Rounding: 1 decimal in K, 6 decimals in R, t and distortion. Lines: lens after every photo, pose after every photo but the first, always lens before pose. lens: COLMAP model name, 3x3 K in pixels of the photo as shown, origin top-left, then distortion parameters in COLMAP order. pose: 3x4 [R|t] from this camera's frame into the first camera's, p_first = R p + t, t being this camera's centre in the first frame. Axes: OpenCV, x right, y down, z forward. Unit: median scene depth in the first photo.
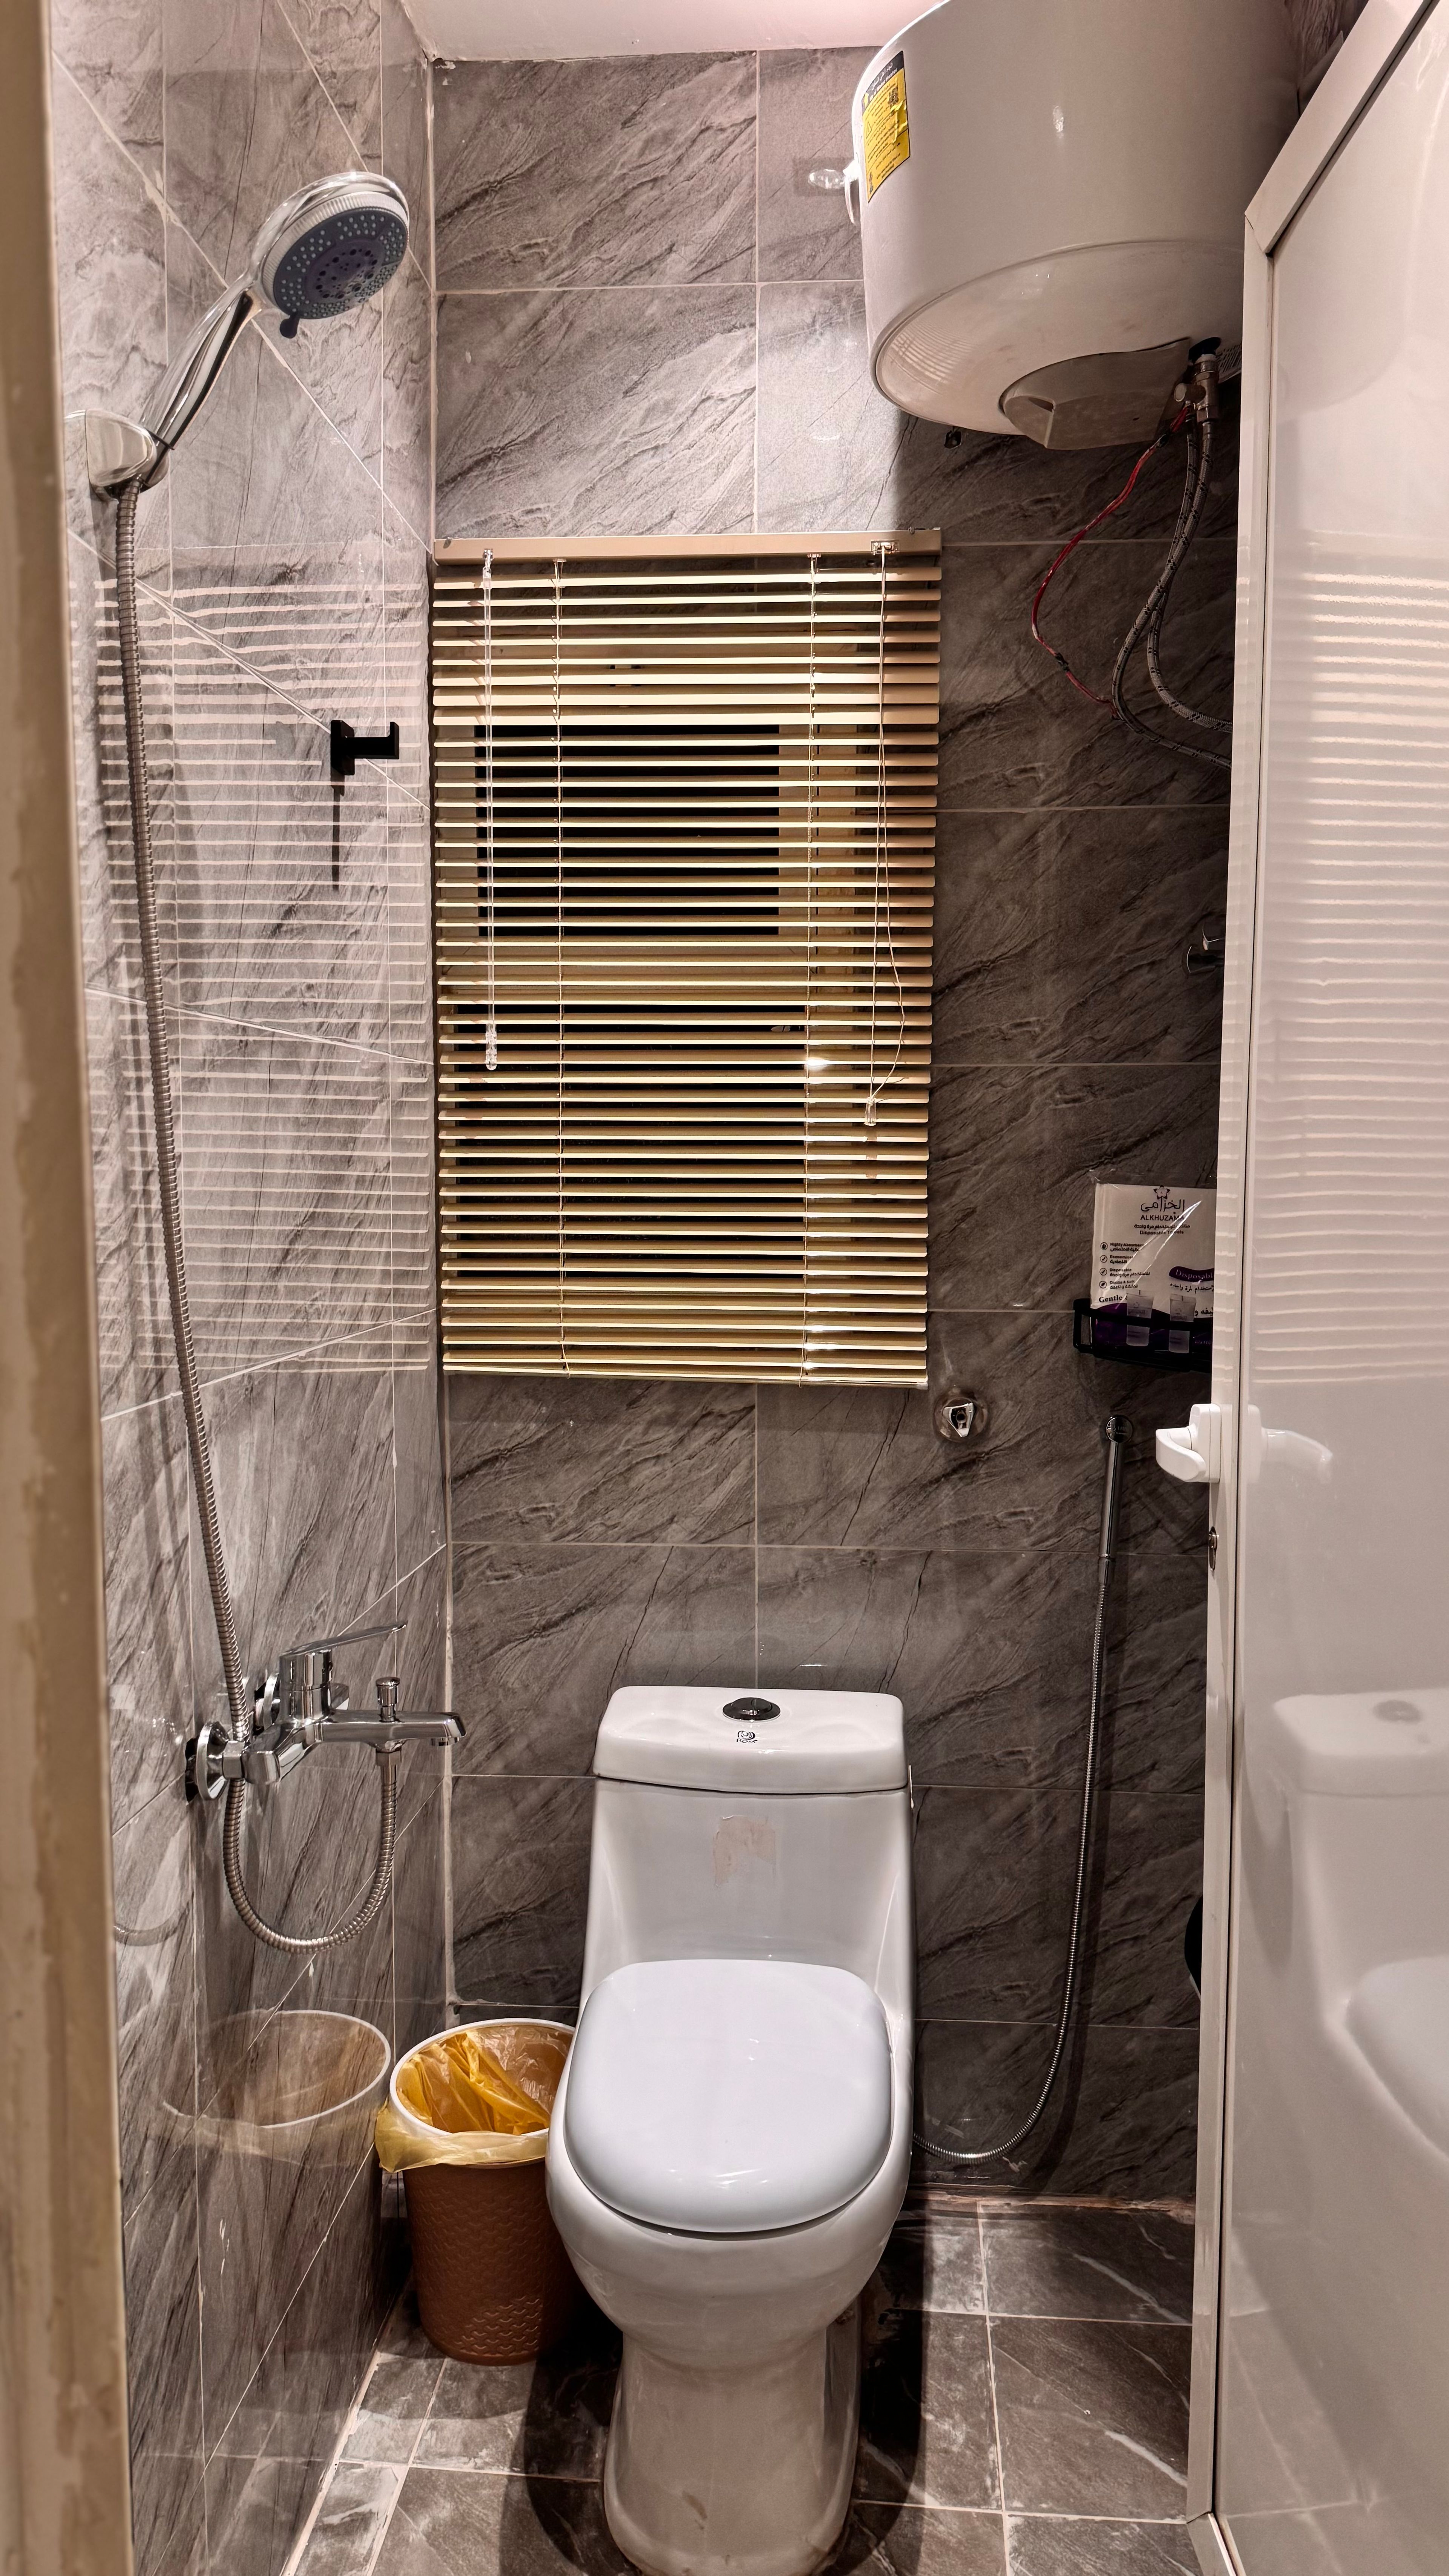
lens RADIAL K [[1797.9, 0, 714.1], [0, 1797.9, 1334.0], [0, 0, 1]] dist [0.126136, -0.225183]
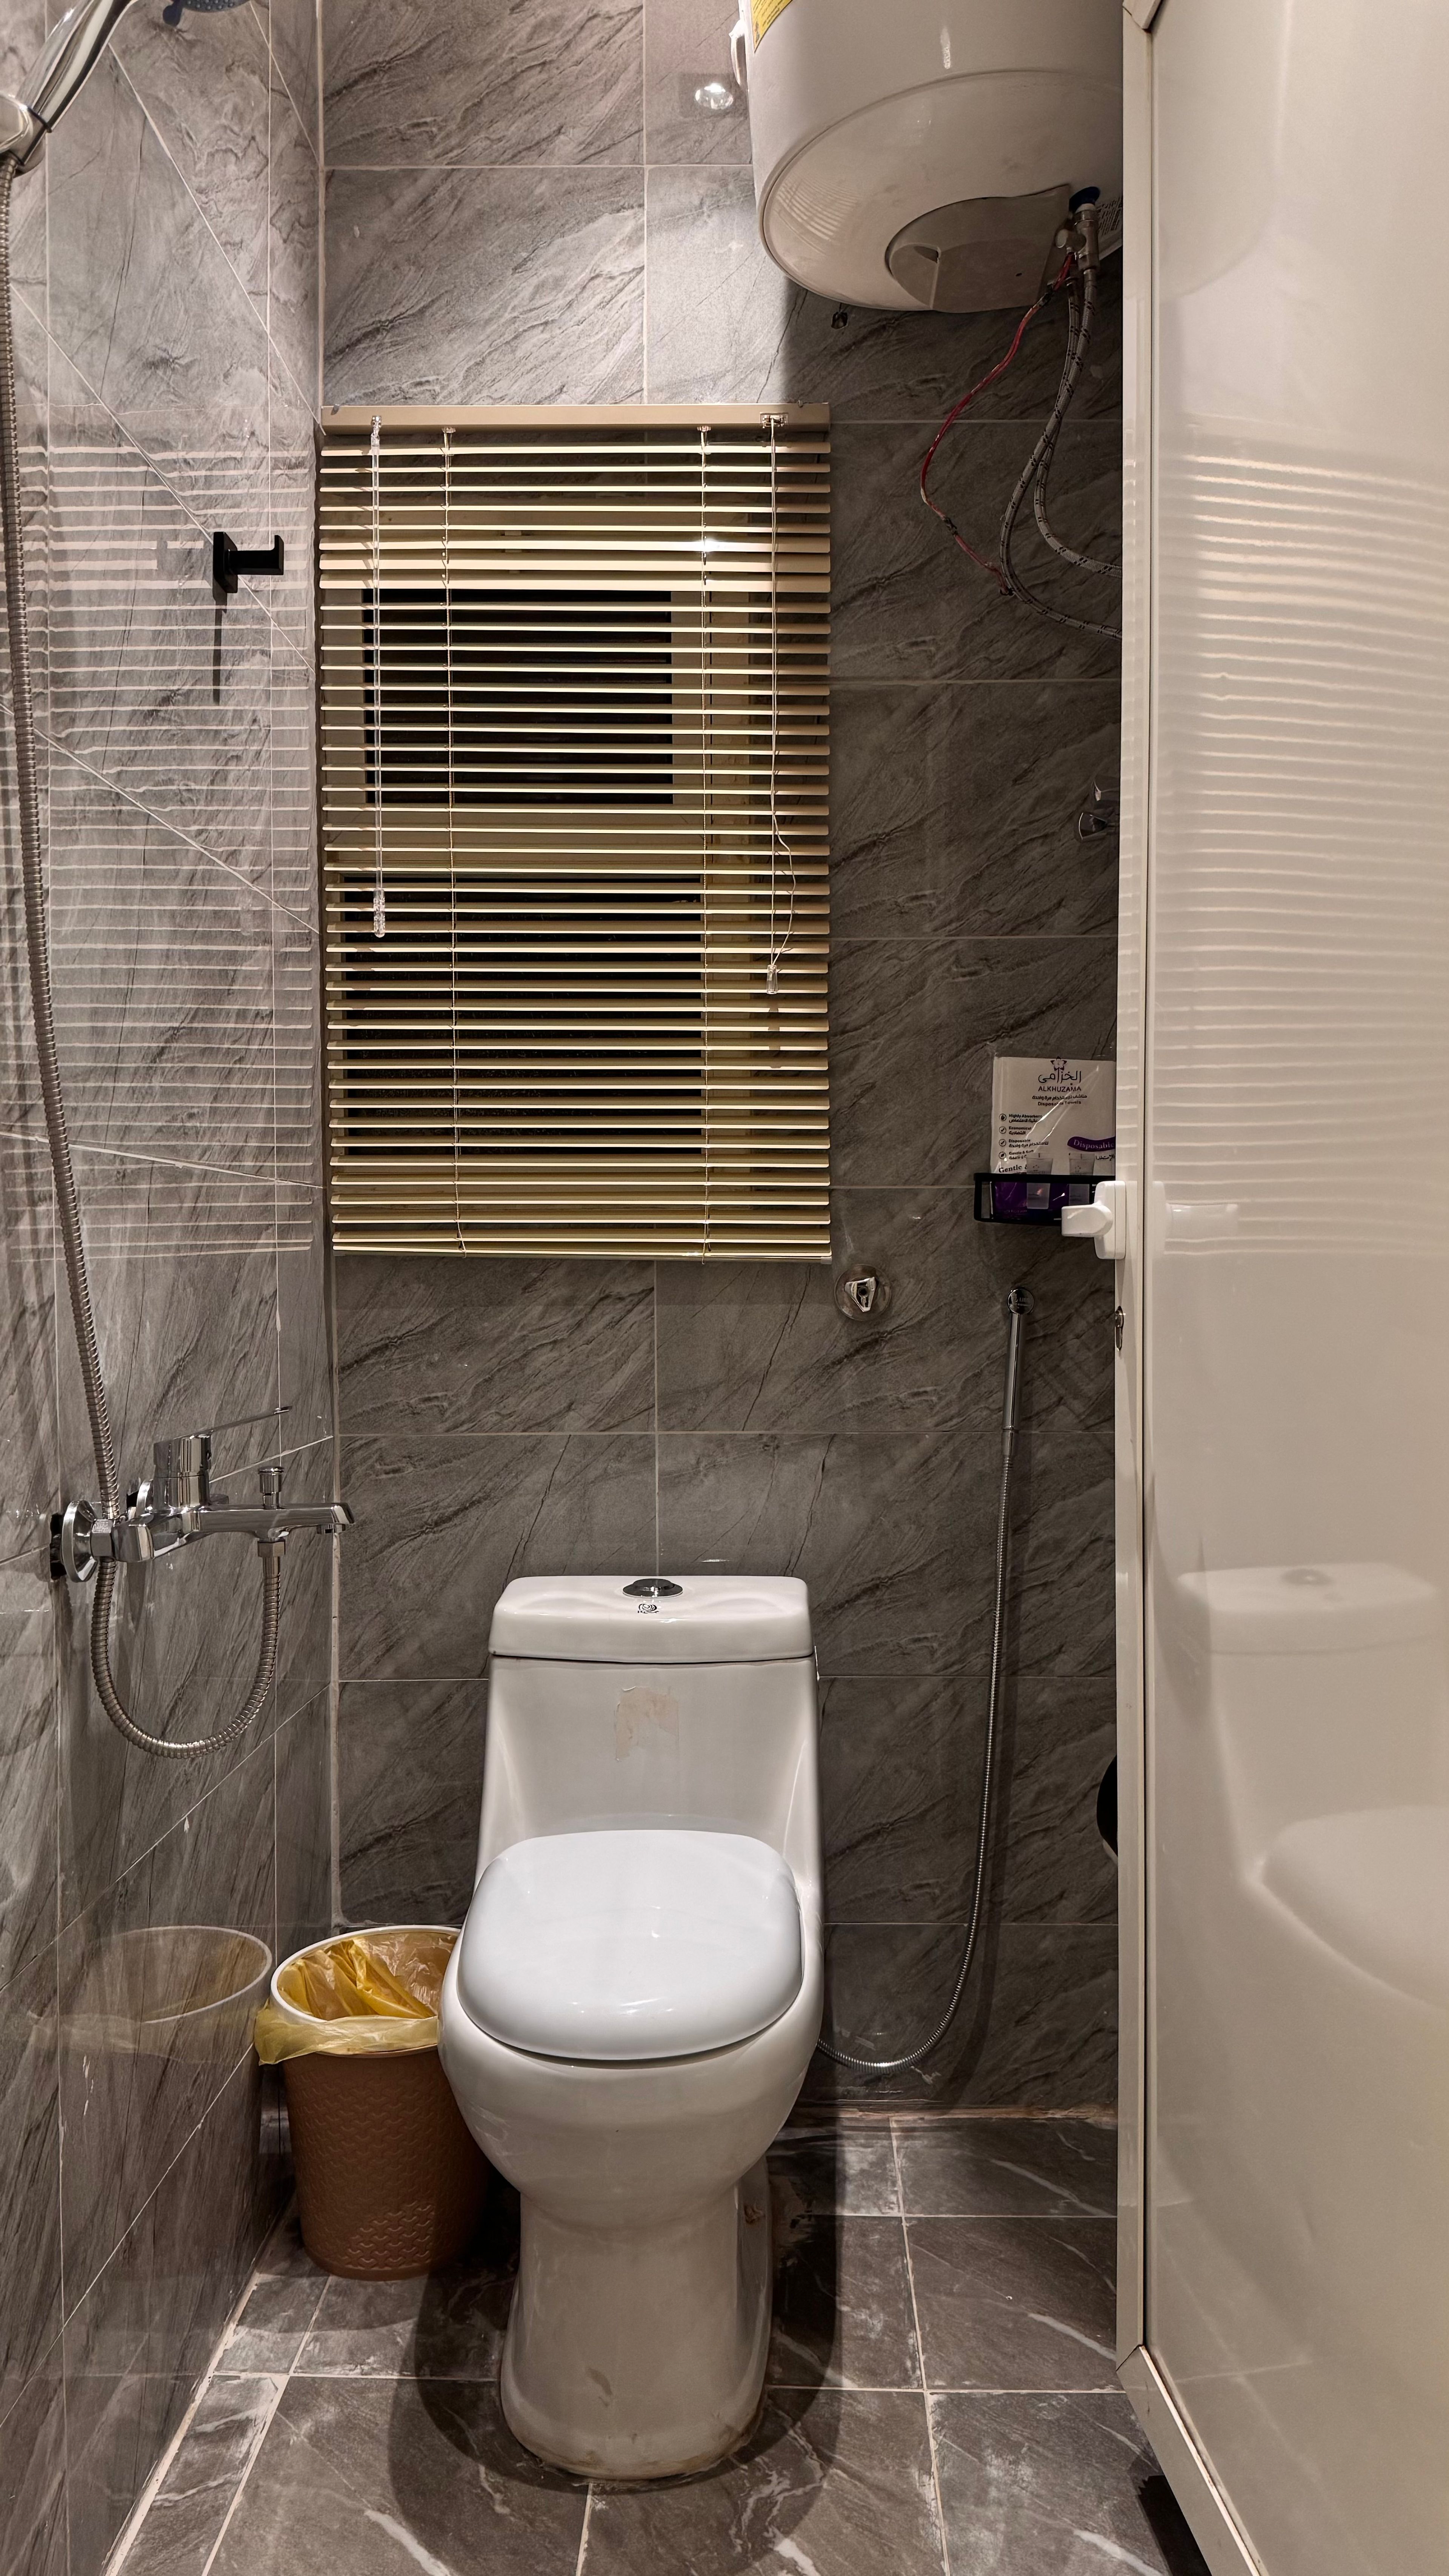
lens RADIAL K [[1811.2, 0, 726.7], [0, 1811.2, 1290.4], [0, 0, 1]] dist [0.131165, -0.226605]
pose [[0.997875, -0.006922, 0.064789, -0.001887], [0.010510, 0.998420, -0.055204, 0.101534], [-0.064305, 0.055767, 0.996371, 0.016468]]
